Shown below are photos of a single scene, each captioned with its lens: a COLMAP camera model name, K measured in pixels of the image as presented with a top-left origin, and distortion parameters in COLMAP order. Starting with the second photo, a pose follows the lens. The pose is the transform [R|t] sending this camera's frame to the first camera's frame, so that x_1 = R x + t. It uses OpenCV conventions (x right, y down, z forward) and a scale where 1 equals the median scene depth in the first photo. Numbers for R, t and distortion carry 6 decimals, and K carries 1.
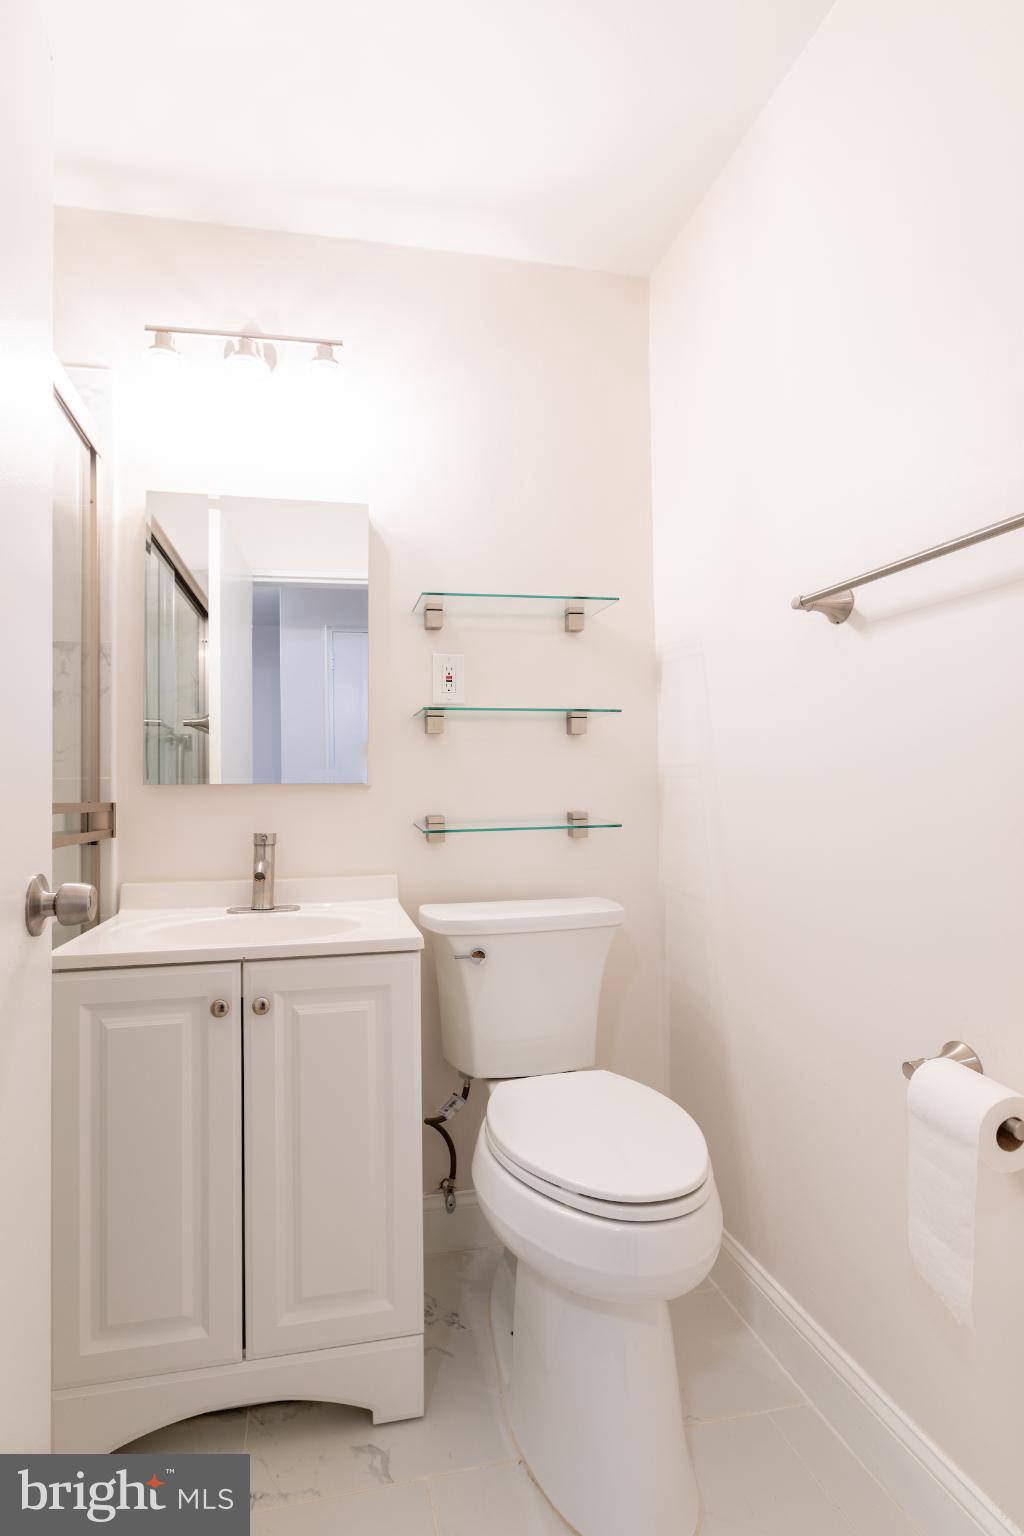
lens RADIAL K [[714.7, 0, 511.4], [0, 714.7, 791.9], [0, 0, 1]] dist [0.000896, 0.000240]
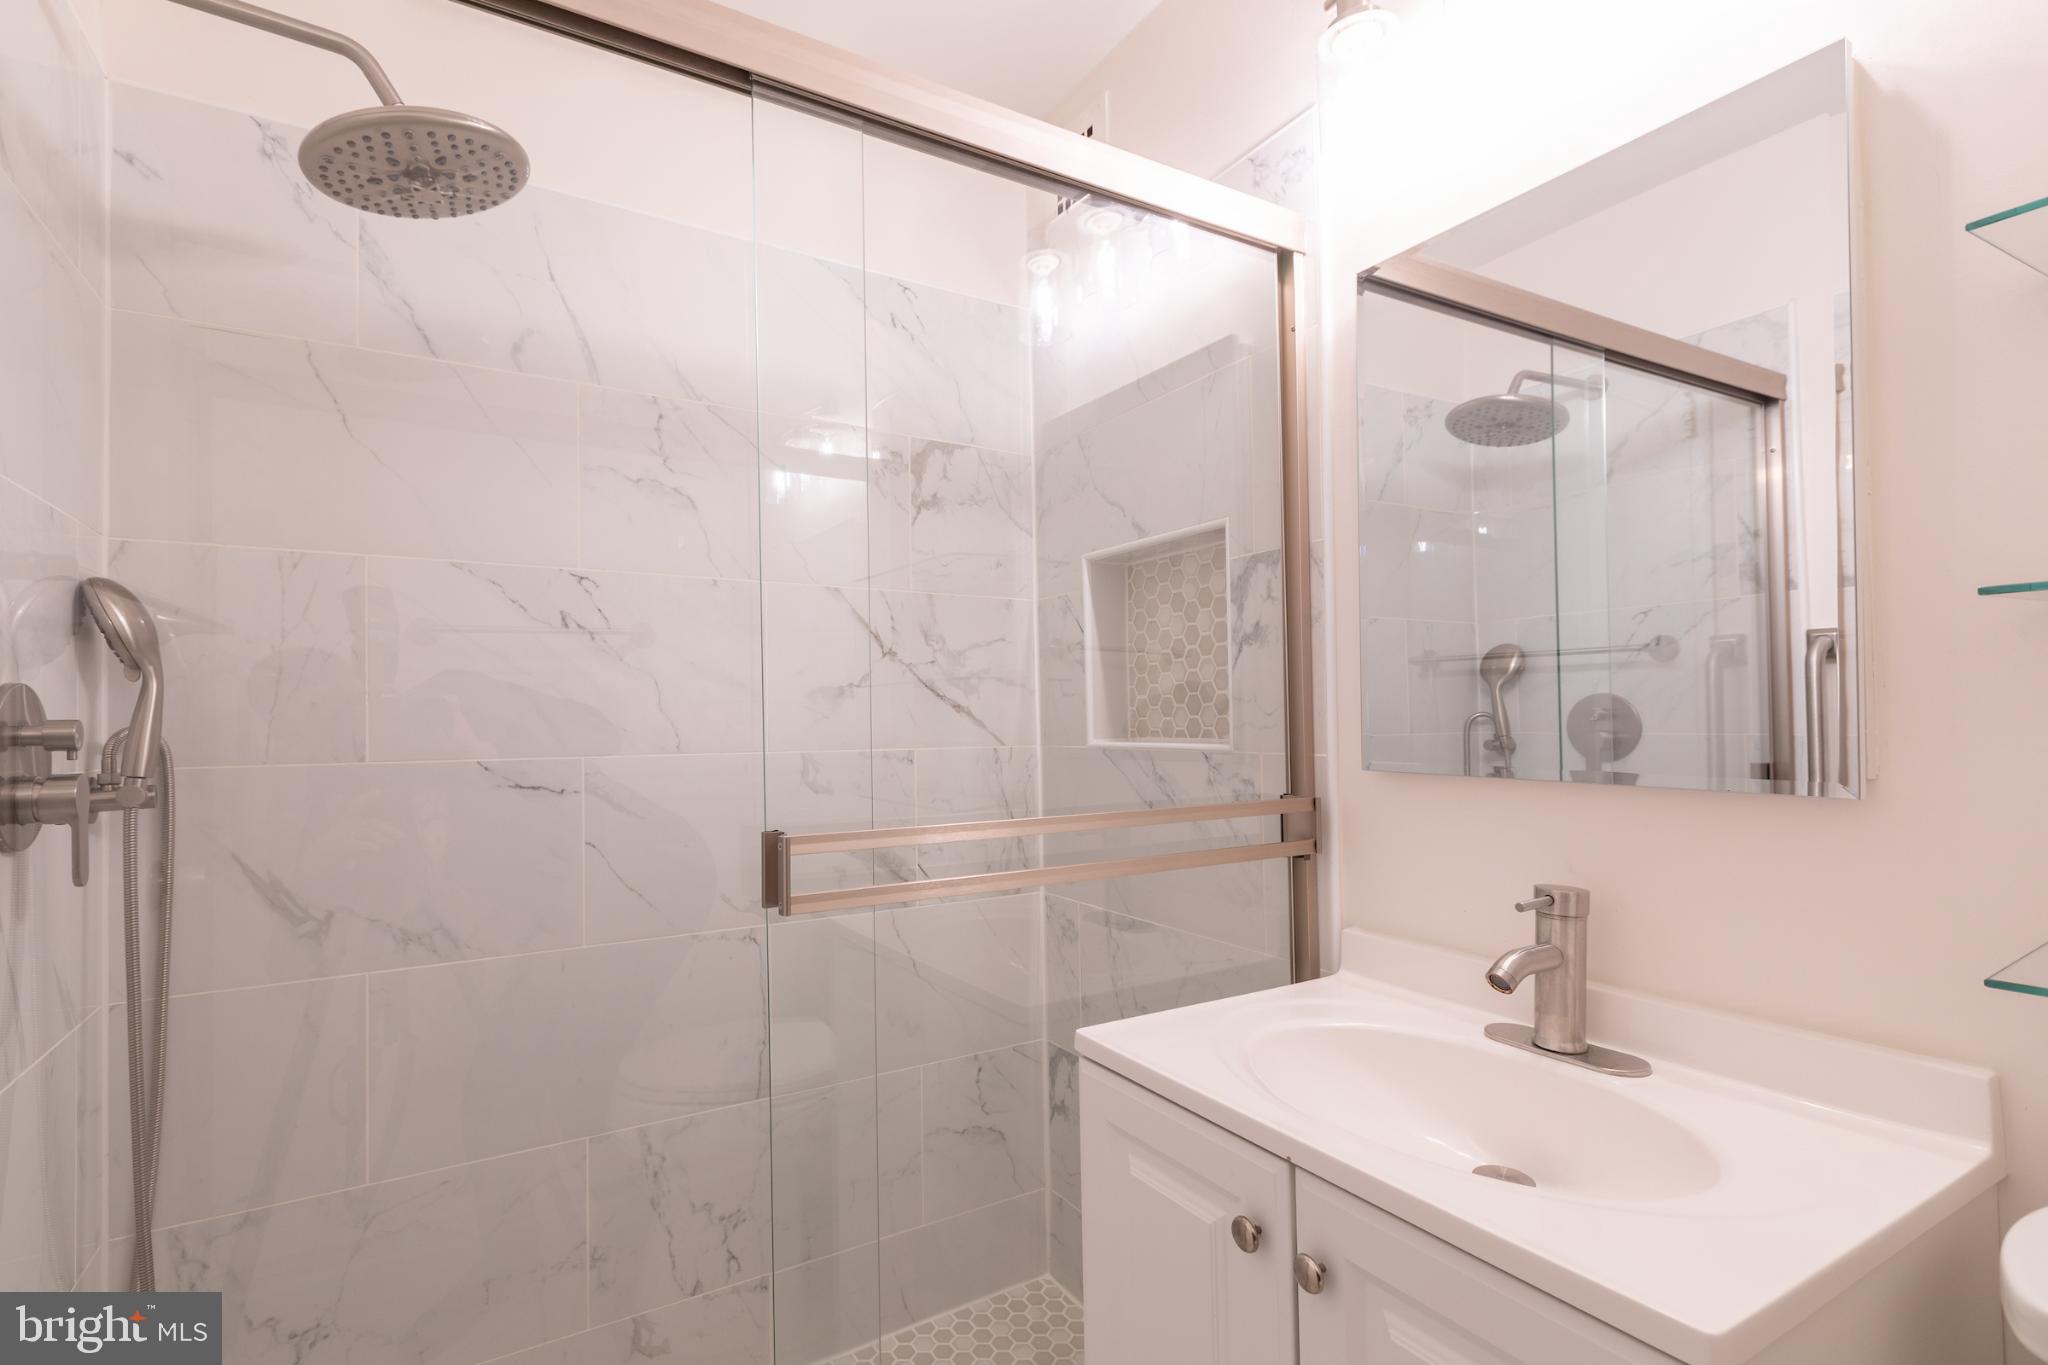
lens RADIAL K [[977.1, 0, 1024.0], [0, 977.1, 682.5], [0, 0, 1]] dist [0.002169, 0.000234]
pose [[0.262513, -0.008831, -0.964888, 0.196509], [0.011330, 0.999917, -0.006070, -0.082009], [0.964862, -0.009339, 0.262591, 0.521658]]
